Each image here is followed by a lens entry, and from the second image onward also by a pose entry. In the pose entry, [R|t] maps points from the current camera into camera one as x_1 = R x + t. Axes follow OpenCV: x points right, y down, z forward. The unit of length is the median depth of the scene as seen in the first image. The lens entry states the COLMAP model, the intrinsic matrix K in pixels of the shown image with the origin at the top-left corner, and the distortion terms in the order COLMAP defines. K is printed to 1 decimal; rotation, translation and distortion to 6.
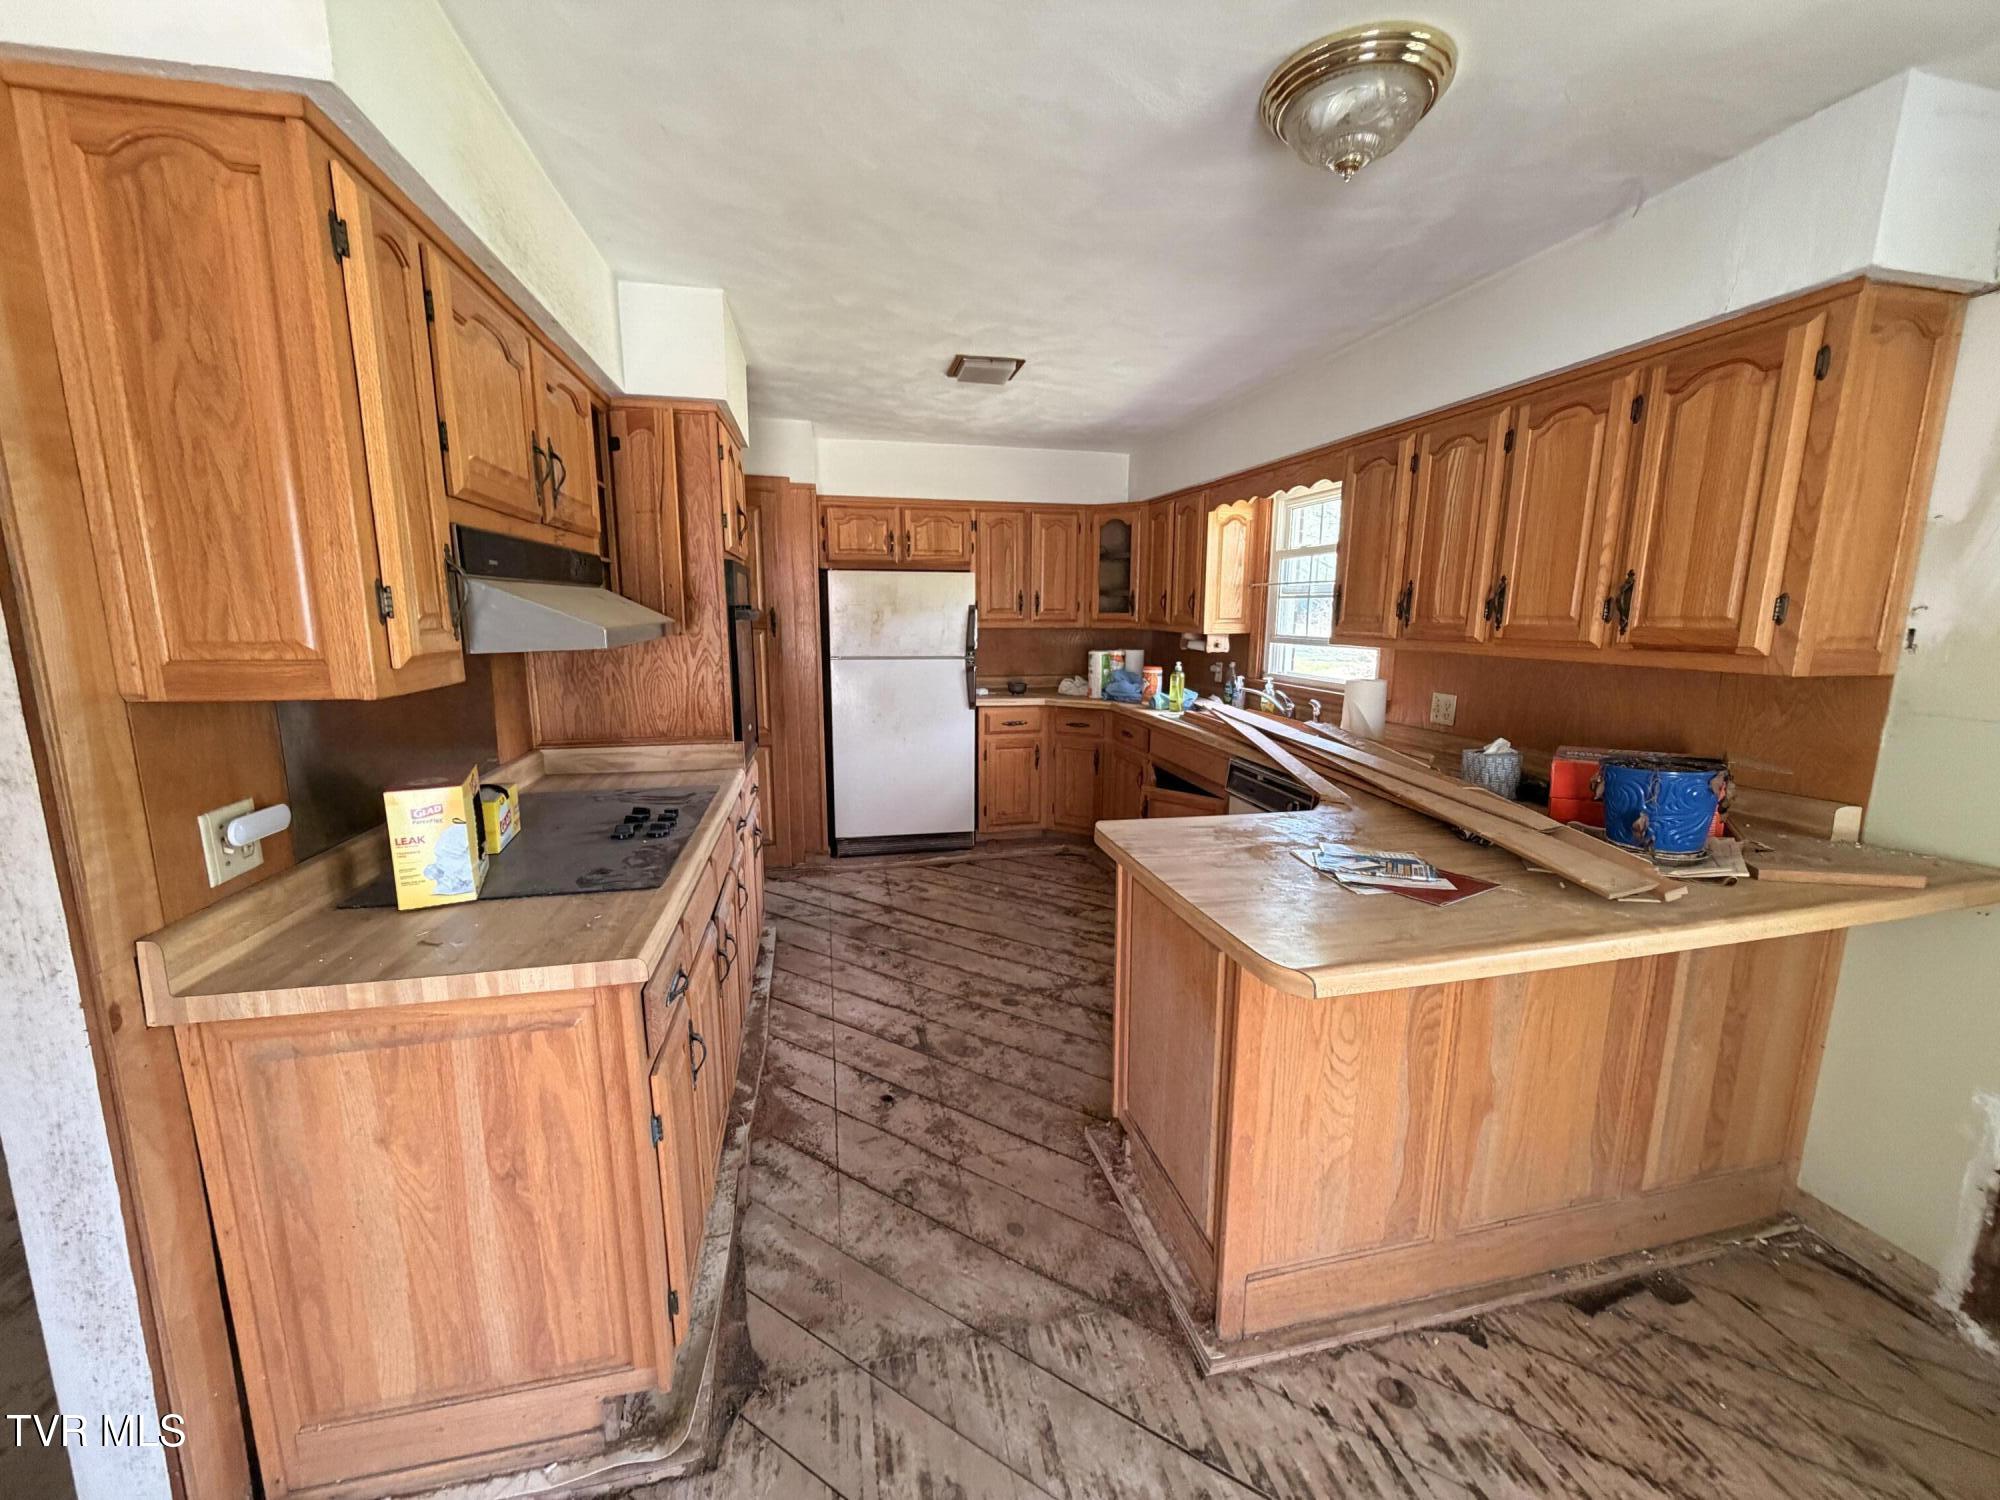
lens RADIAL K [[806.5, 0, 1005.7], [0, 806.5, 748.4], [0, 0, 1]] dist [-0.002358, -0.000112]
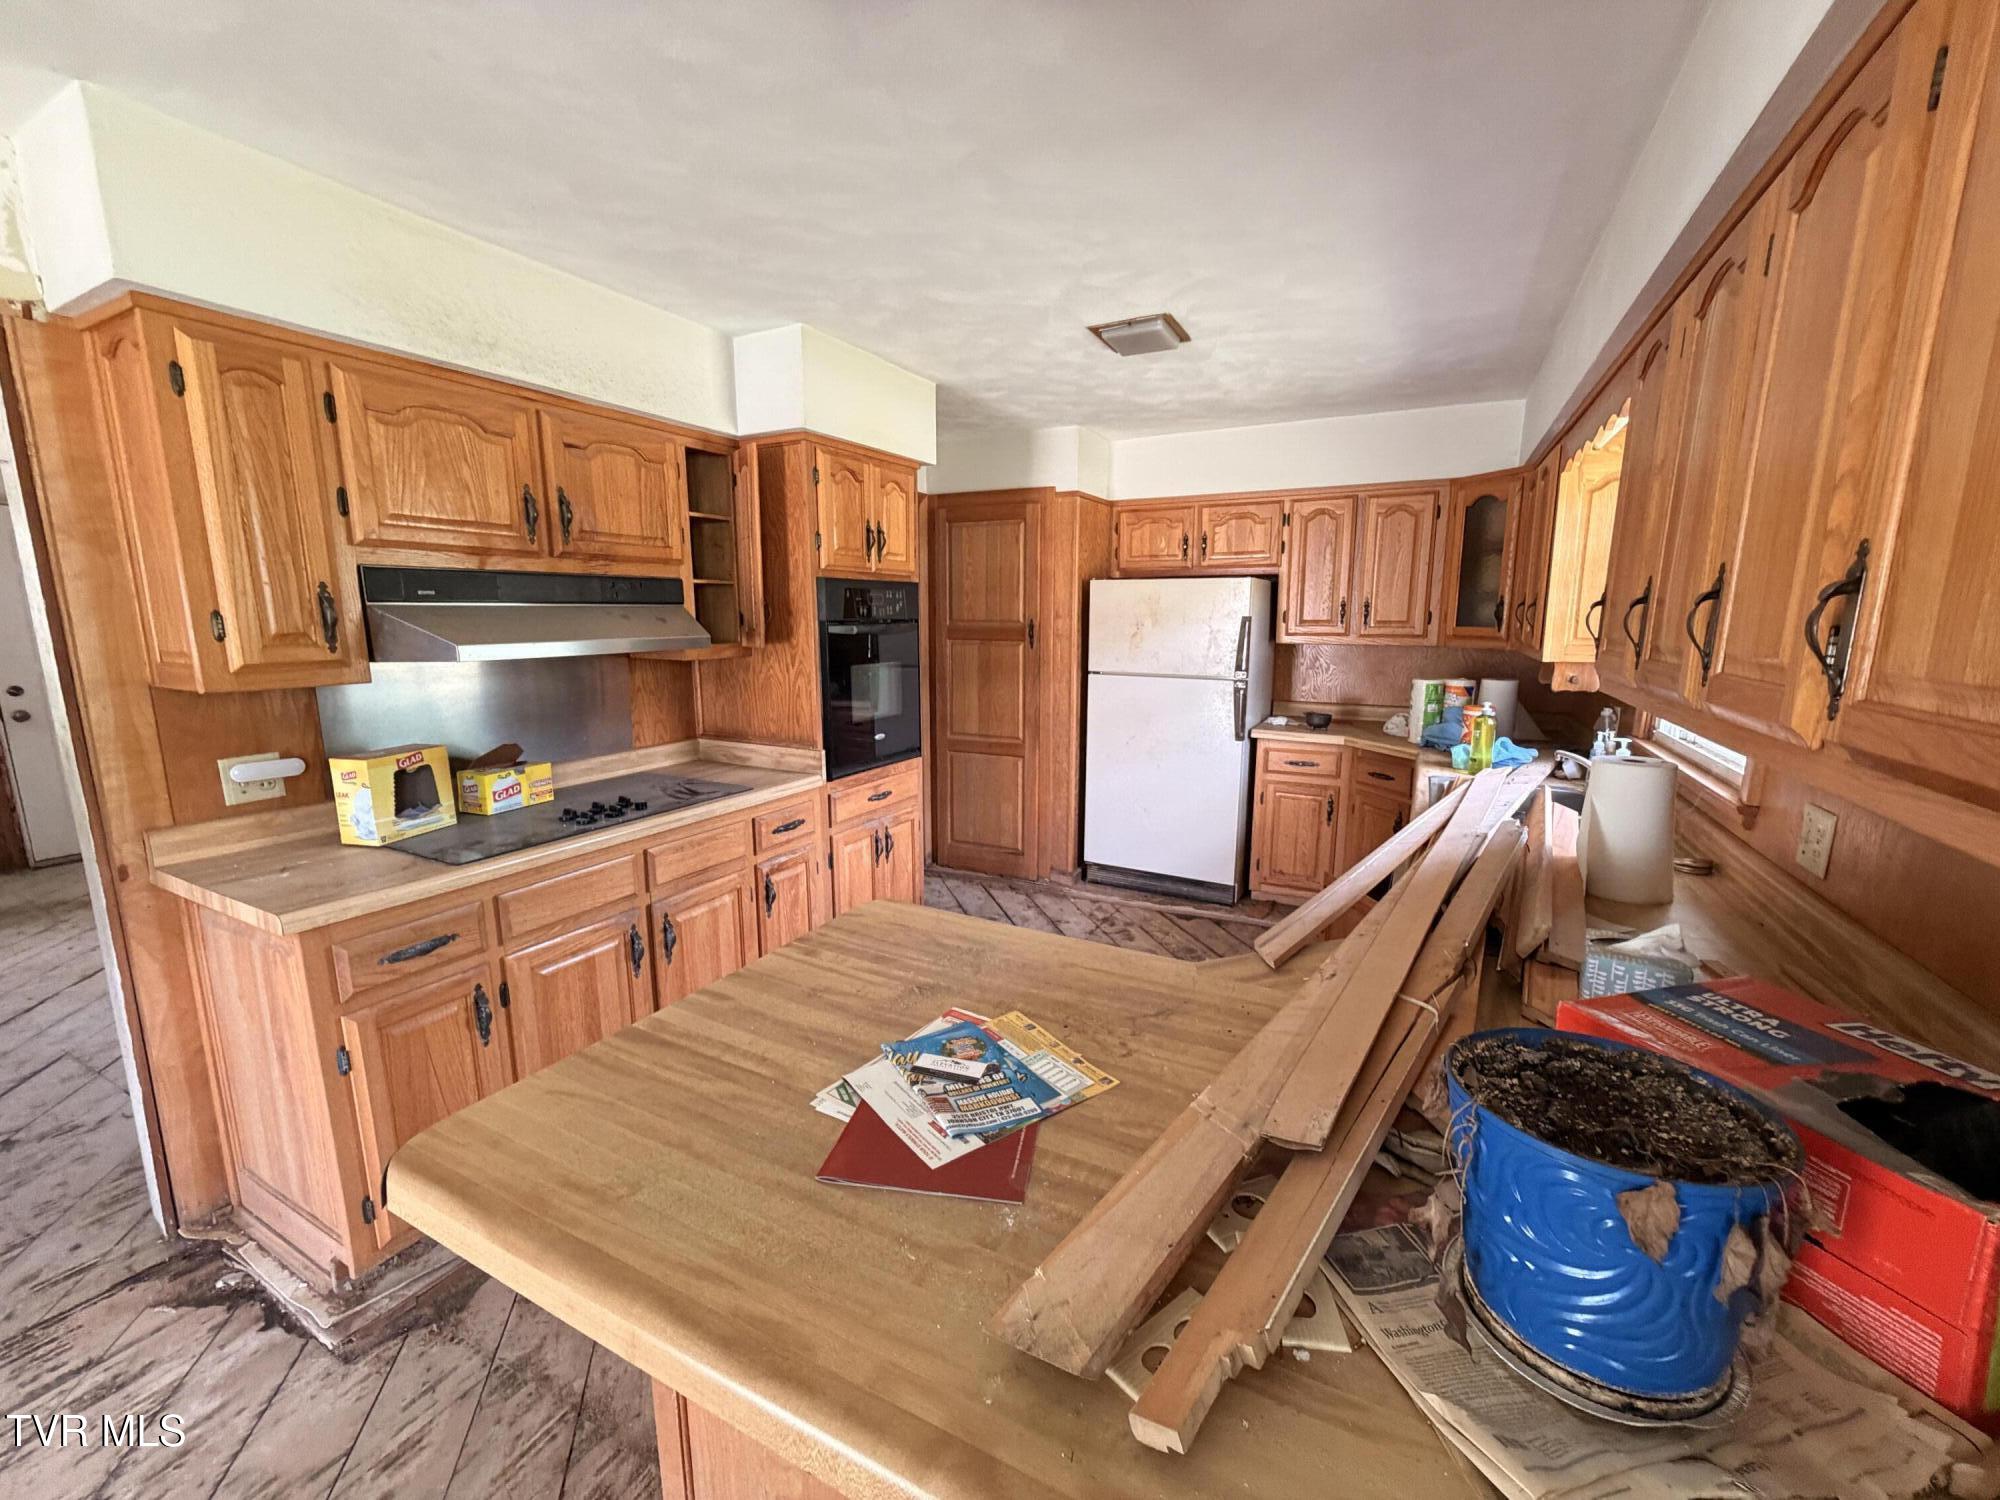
lens RADIAL K [[800.4, 0, 994.0], [0, 800.4, 748.9], [0, 0, 1]] dist [-0.003232, -0.000165]
pose [[0.757676, 0.107049, -0.643791, 0.333965], [-0.110485, 0.993257, 0.035129, -0.046238], [0.643211, 0.044513, 0.764394, 0.225652]]
